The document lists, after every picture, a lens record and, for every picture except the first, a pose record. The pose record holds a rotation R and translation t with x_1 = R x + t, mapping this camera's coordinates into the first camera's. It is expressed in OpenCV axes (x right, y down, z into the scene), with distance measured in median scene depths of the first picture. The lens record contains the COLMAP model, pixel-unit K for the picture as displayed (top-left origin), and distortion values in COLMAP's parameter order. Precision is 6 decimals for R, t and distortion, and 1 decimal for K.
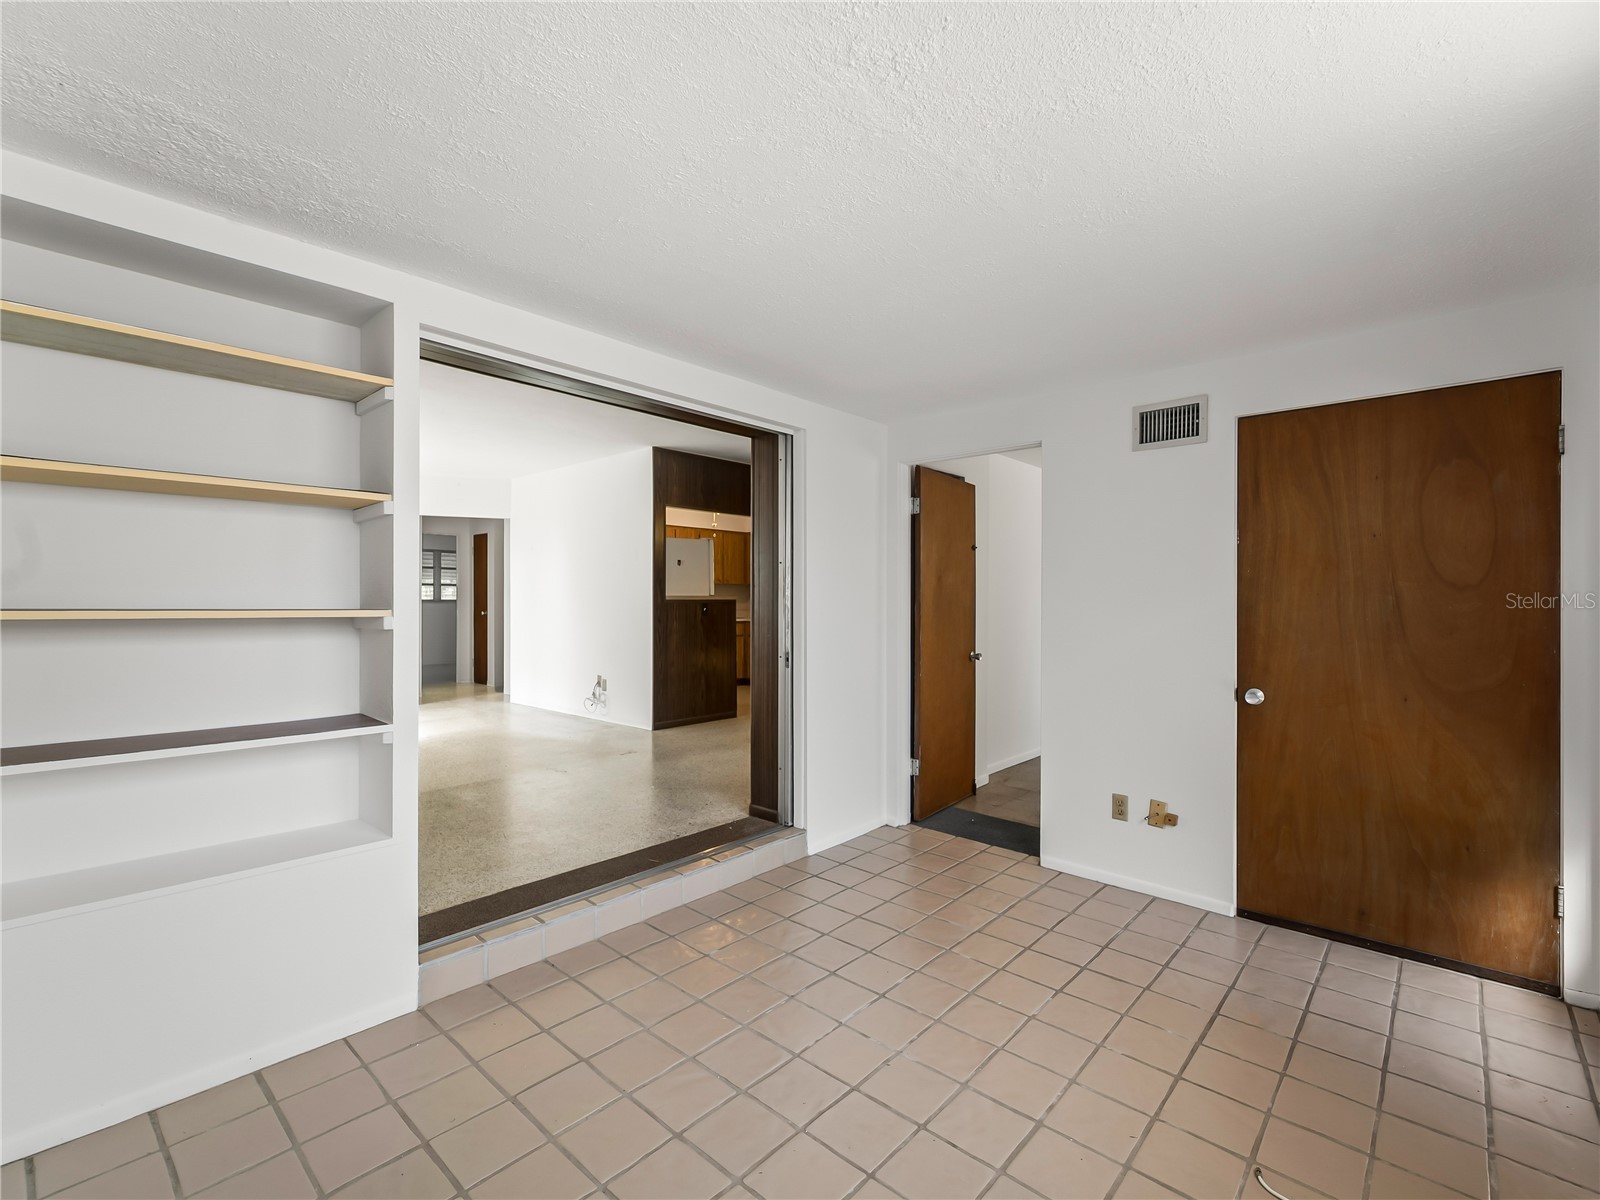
lens RADIAL K [[720.4, 0, 813.2], [0, 720.4, 599.3], [0, 0, 1]] dist [-0.001335, -0.001601]
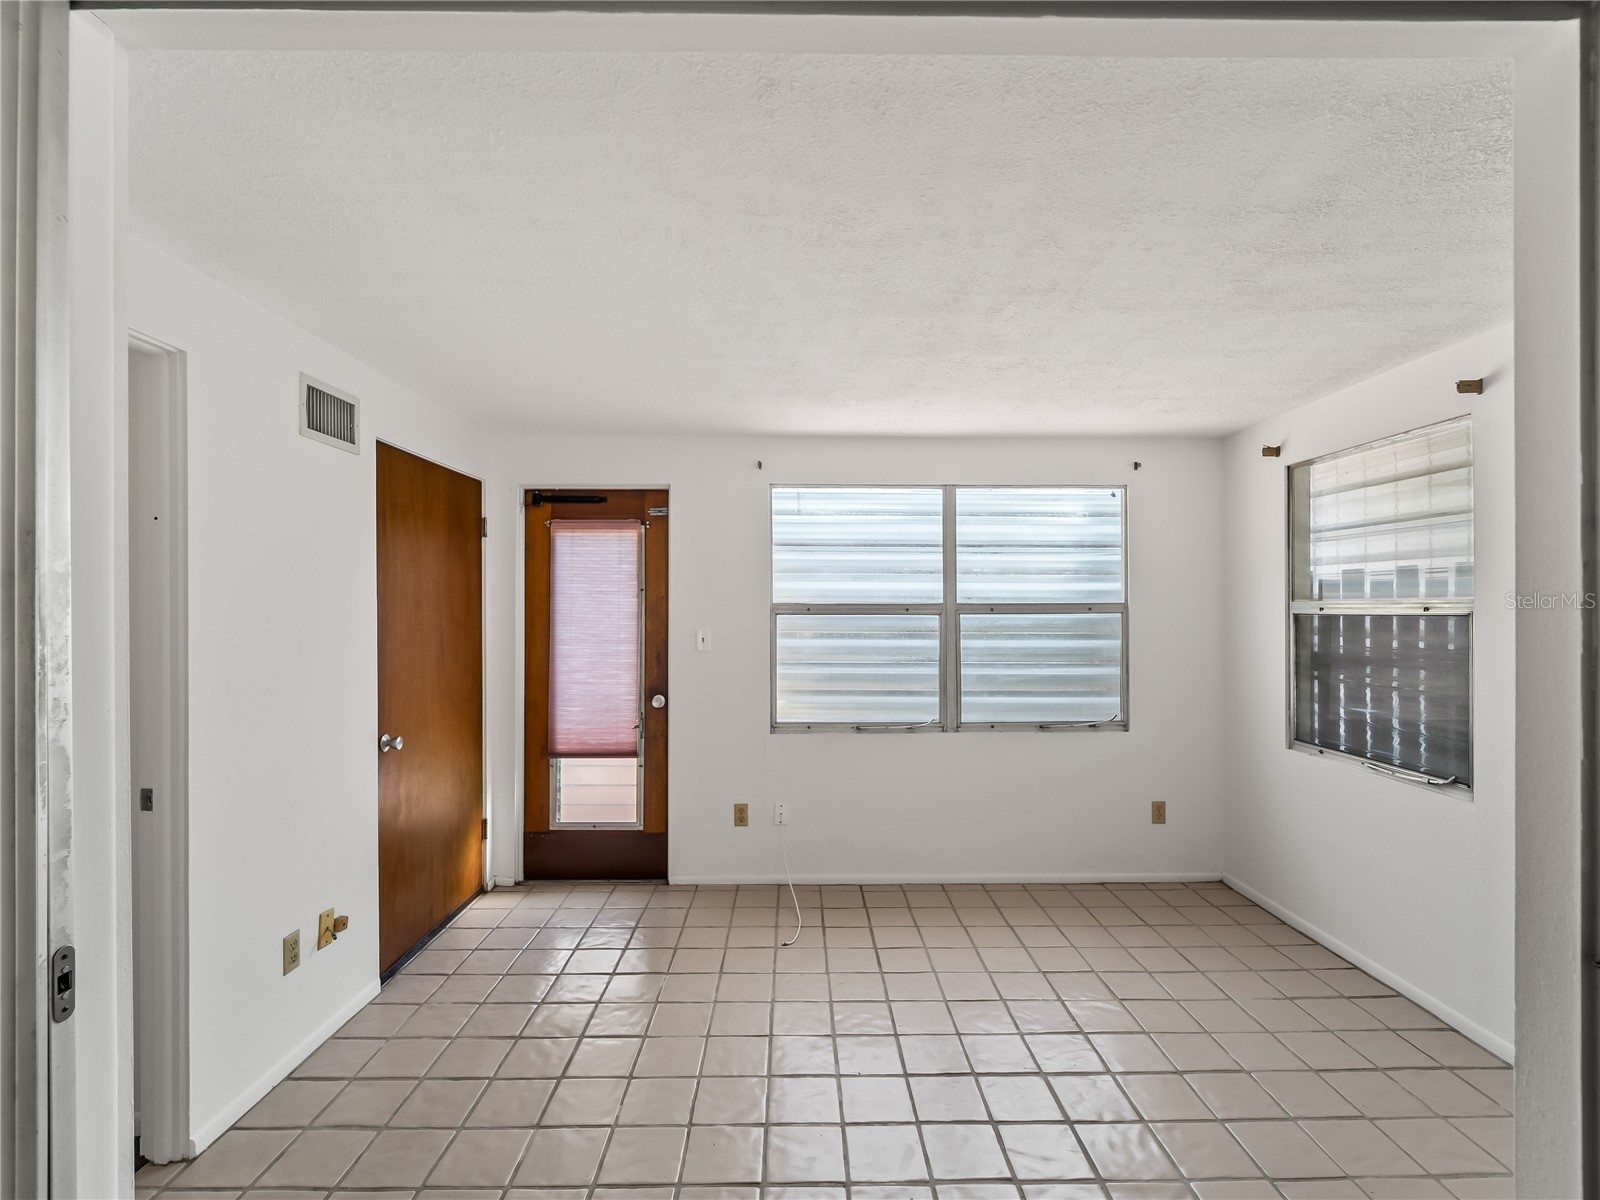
lens RADIAL K [[720.4, 0, 813.2], [0, 720.4, 599.3], [0, 0, 1]] dist [-0.001335, -0.001601]
pose [[-0.671894, 0.011108, 0.740564, -0.440176], [0.008490, 0.999937, -0.007295, -0.037154], [-0.740599, 0.001386, -0.671946, 1.175257]]
